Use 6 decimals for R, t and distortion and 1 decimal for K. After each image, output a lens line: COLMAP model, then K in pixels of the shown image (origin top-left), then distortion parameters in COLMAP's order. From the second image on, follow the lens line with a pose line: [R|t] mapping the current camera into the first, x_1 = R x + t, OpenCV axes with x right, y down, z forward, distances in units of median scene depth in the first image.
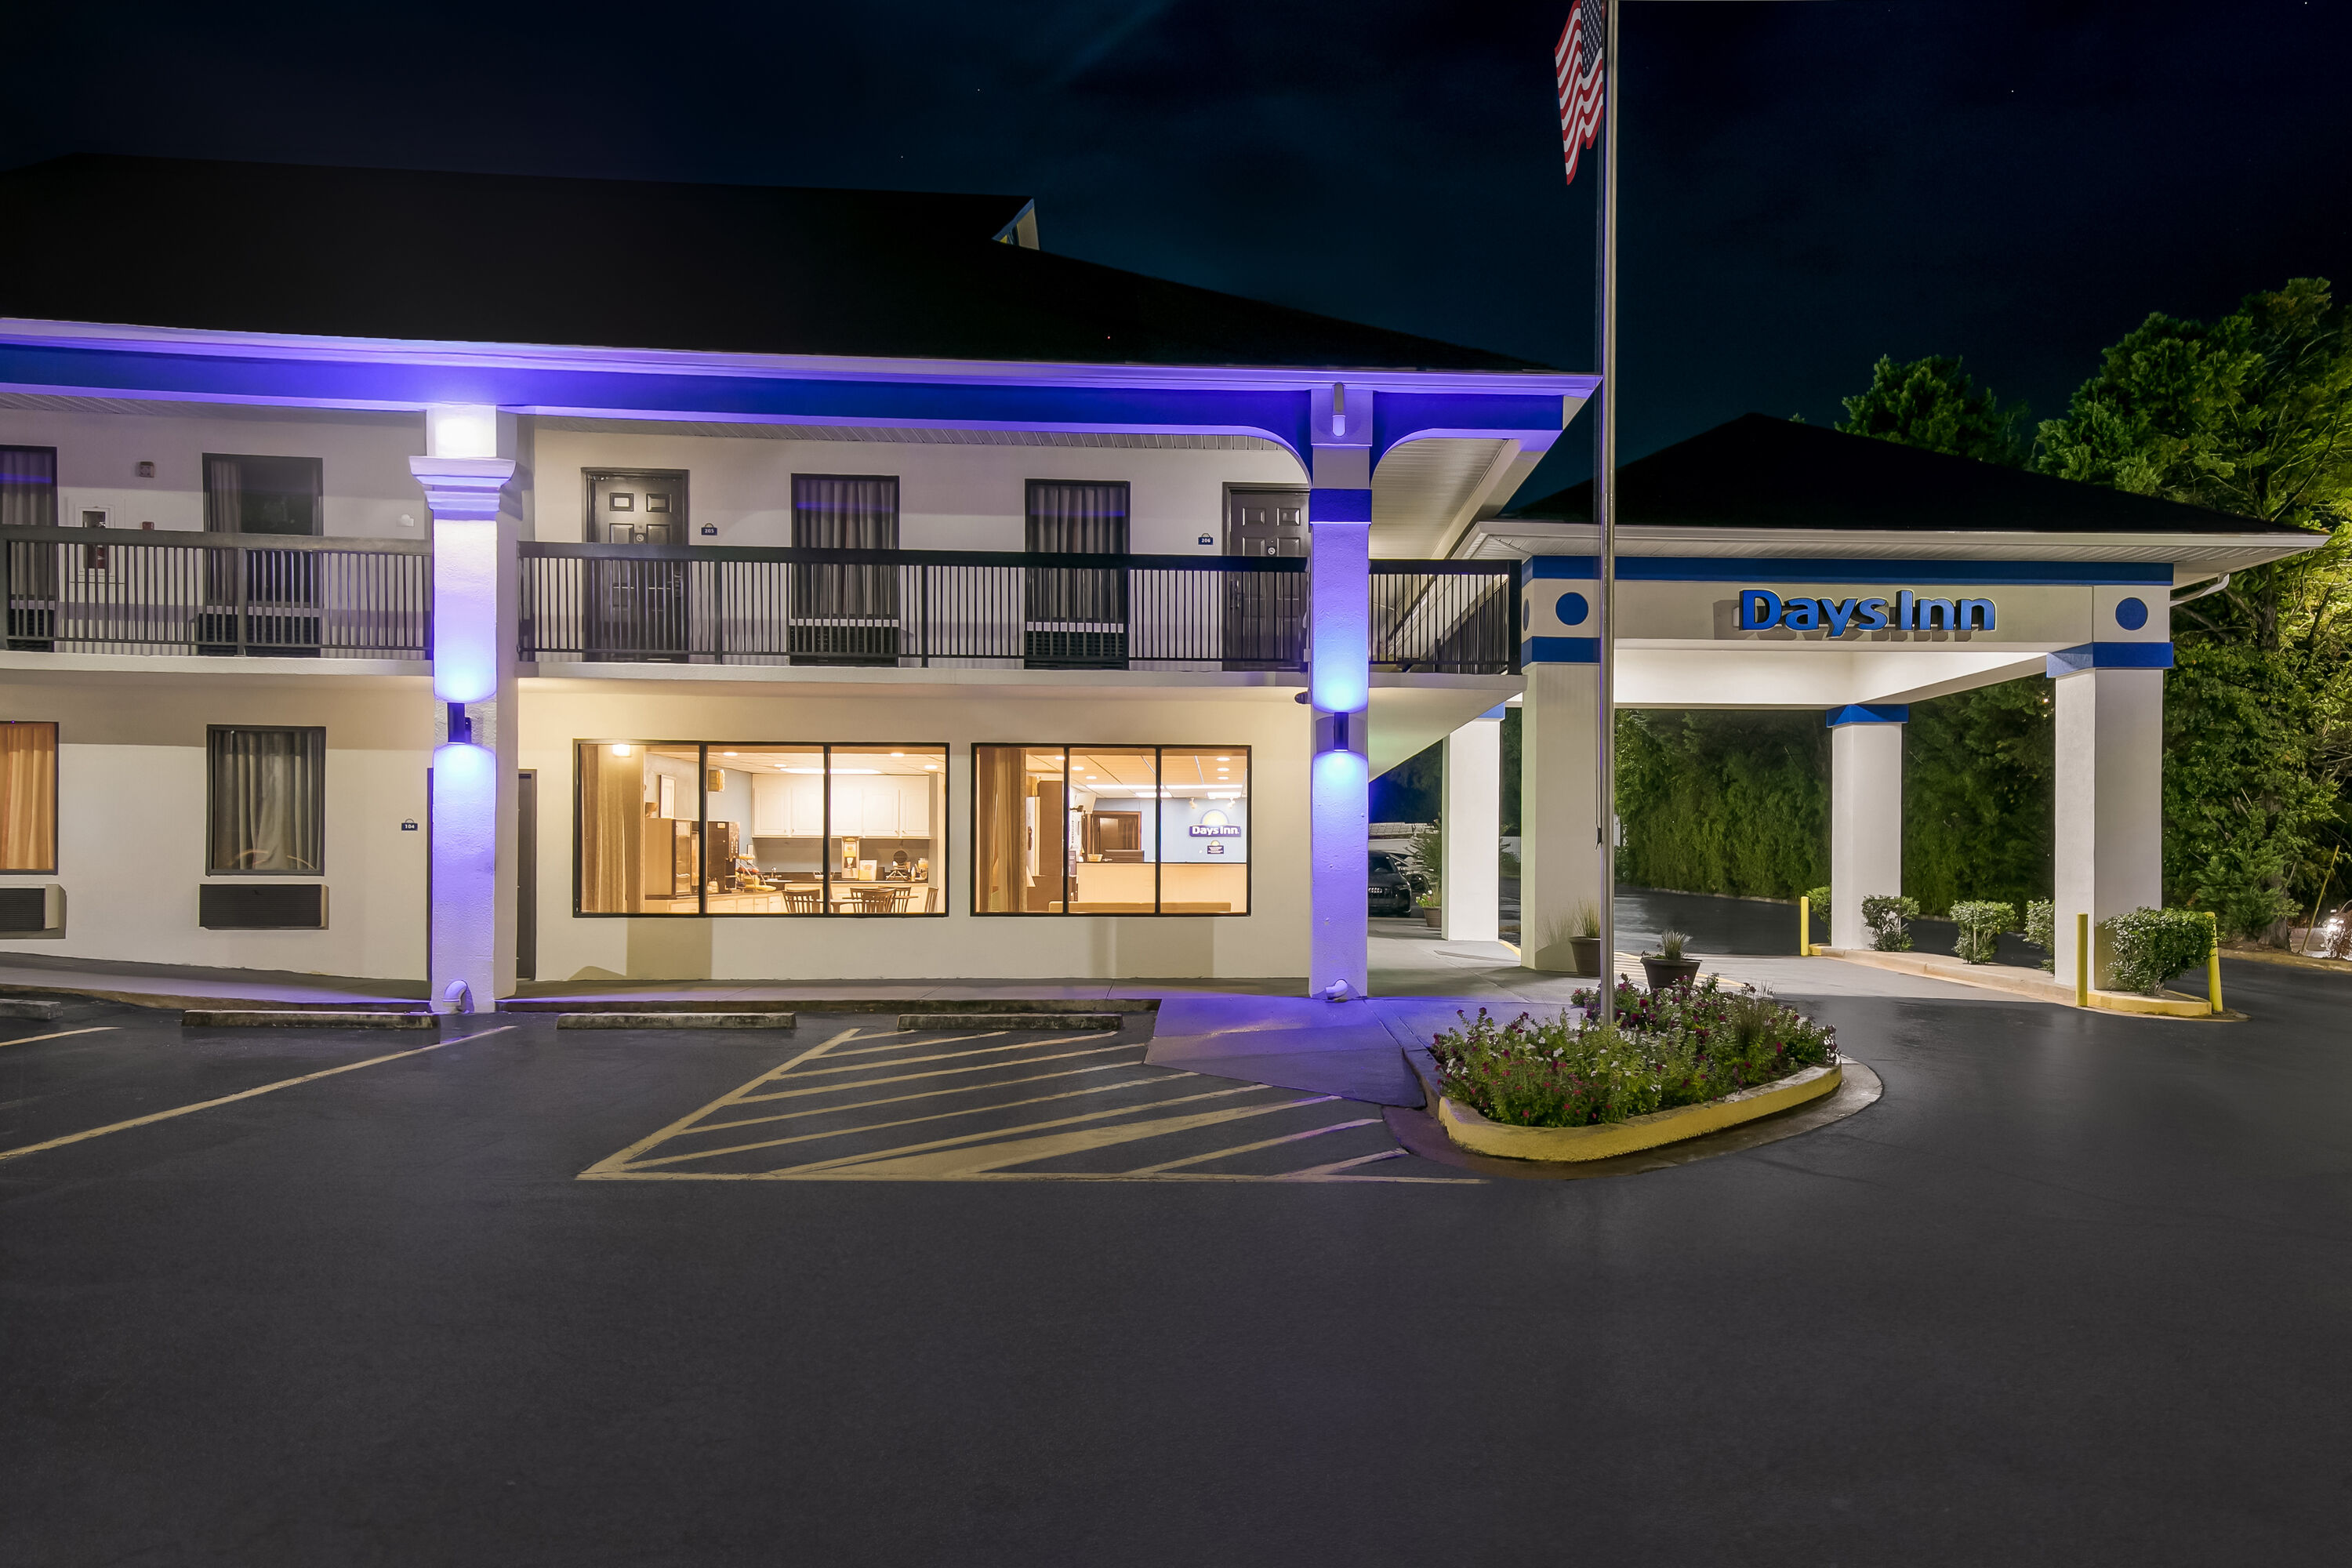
lens RADIAL K [[1626.9, 0, 1320.1], [0, 1626.9, 843.8], [0, 0, 1]] dist [0.059221, 0.003046]
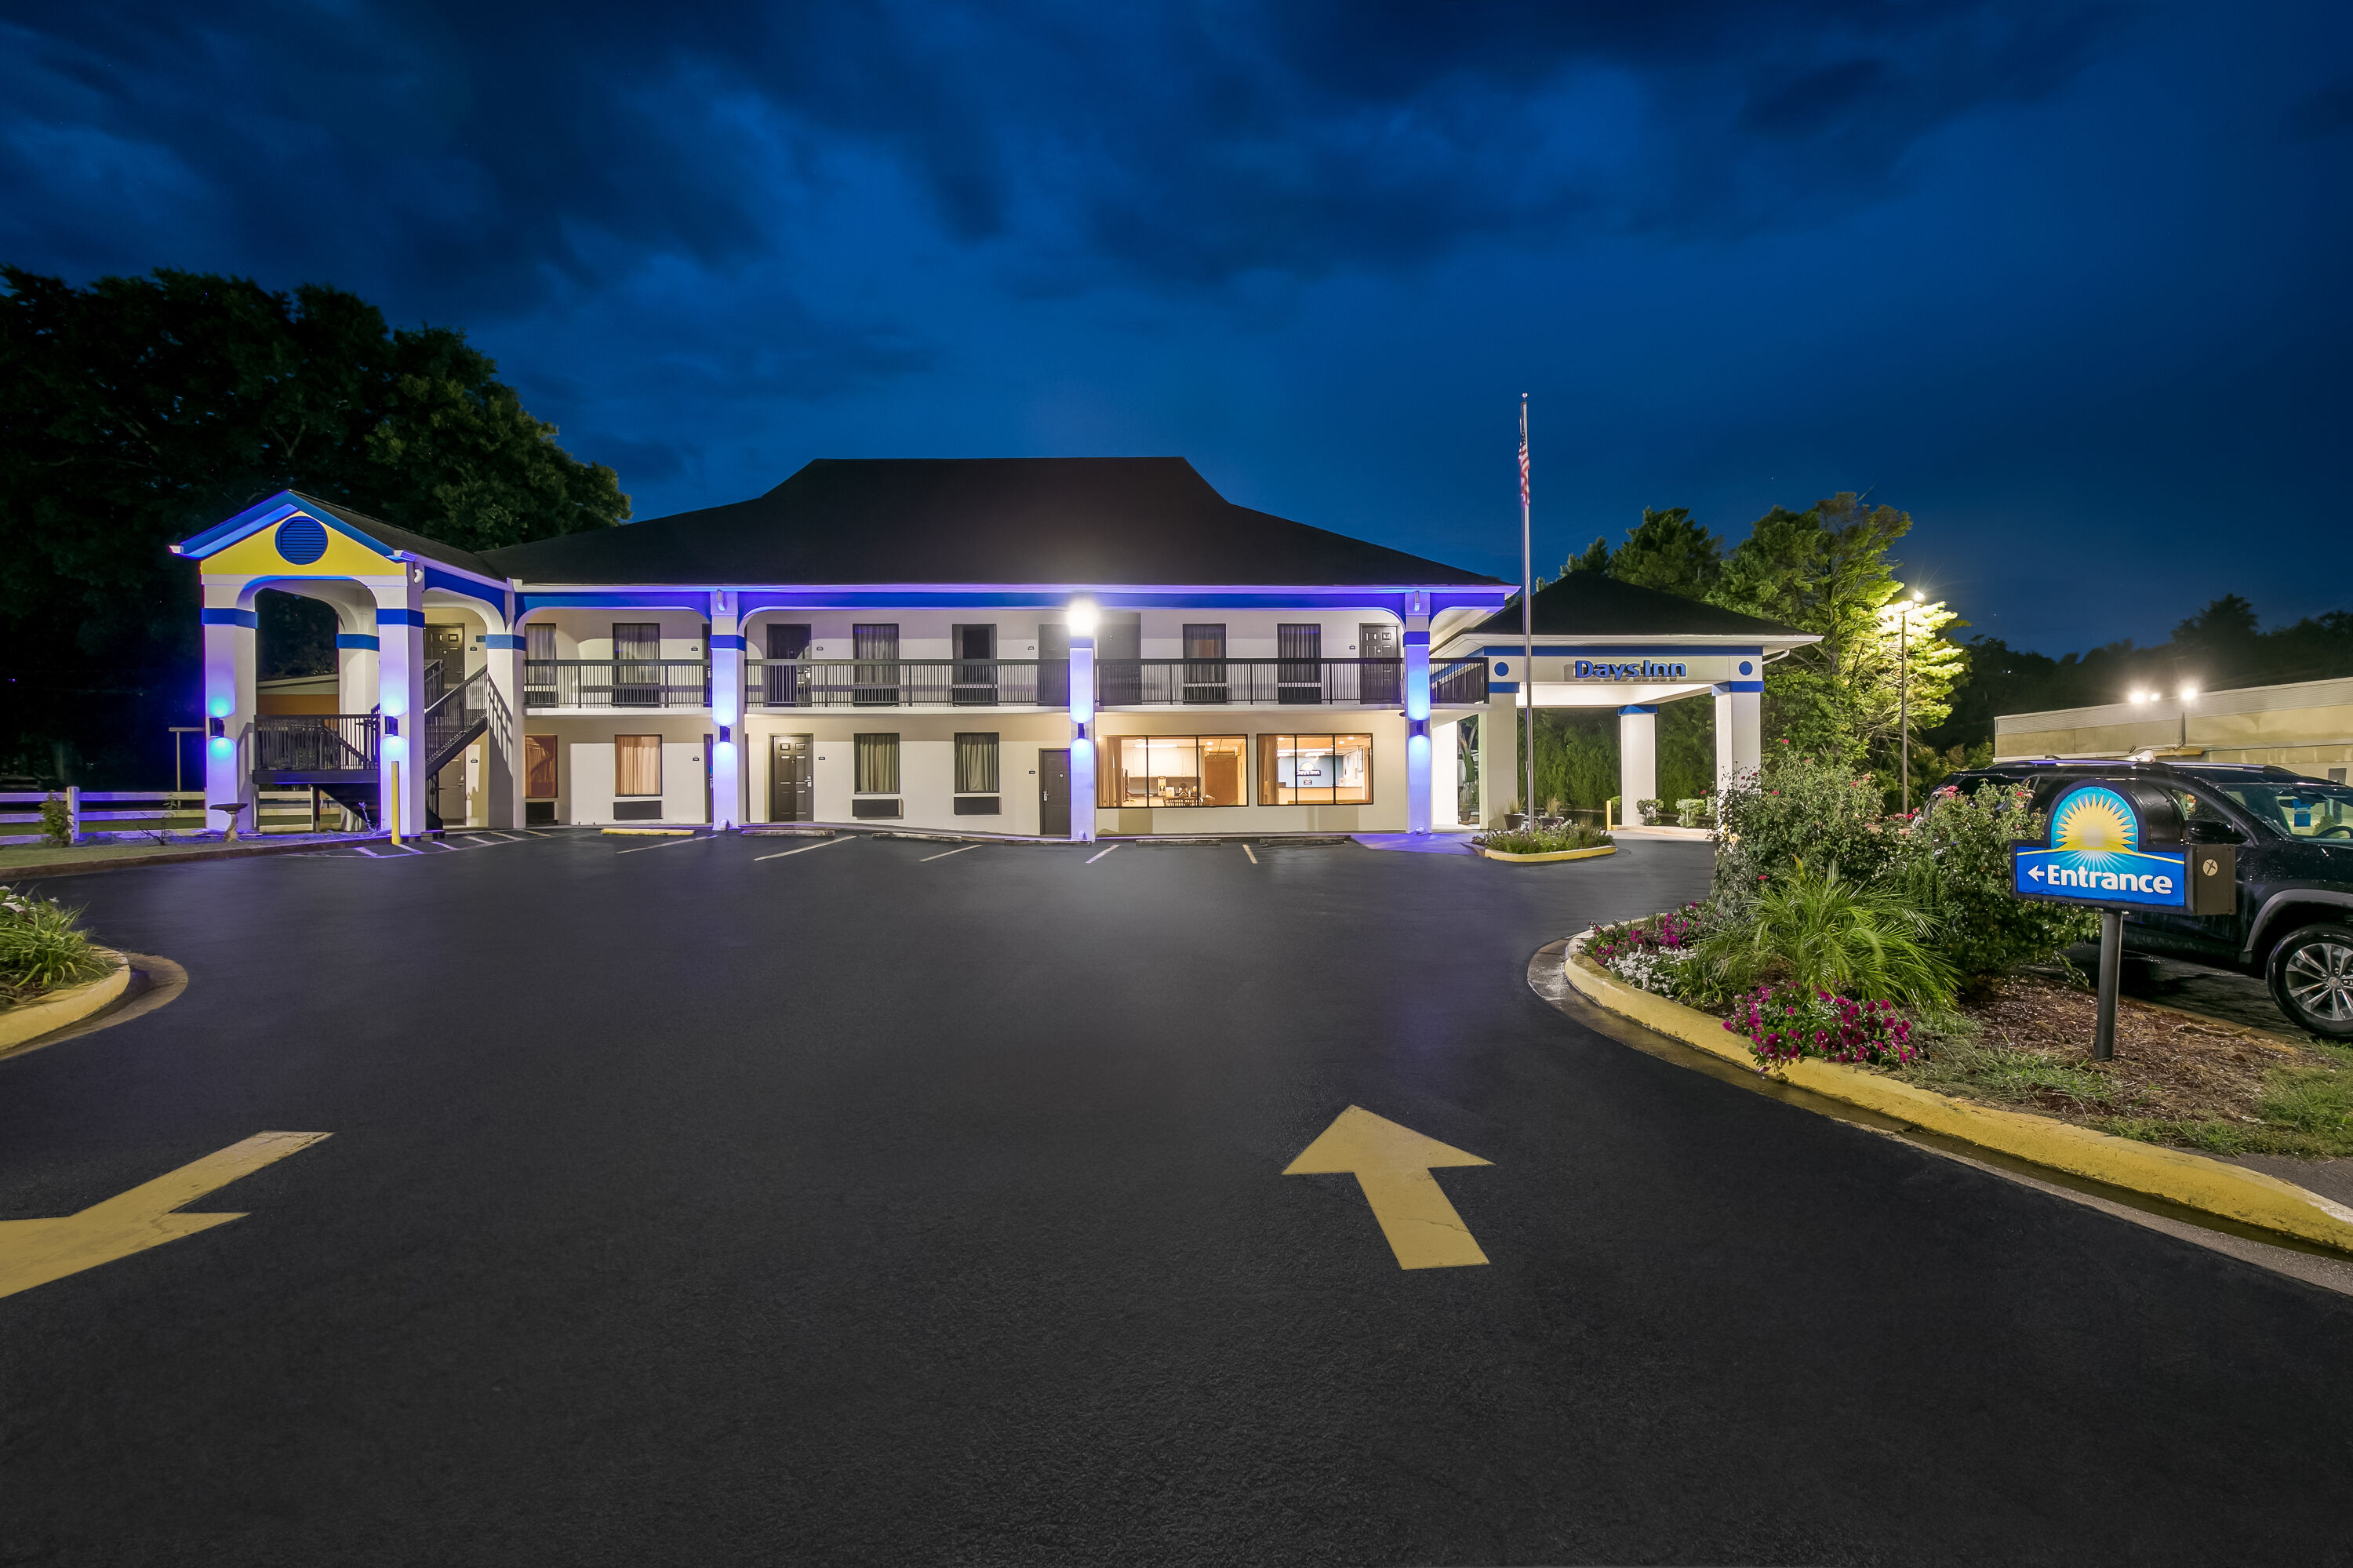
lens RADIAL K [[1252.0, 0, 1245.0], [0, 1252.0, 789.2], [0, 0, 1]] dist [0.004672, -0.001890]
pose [[0.999855, -0.016879, -0.002050, -0.200595], [0.016873, 0.999853, -0.003143, 0.021652], [0.002102, 0.003108, 0.999993, -0.736600]]
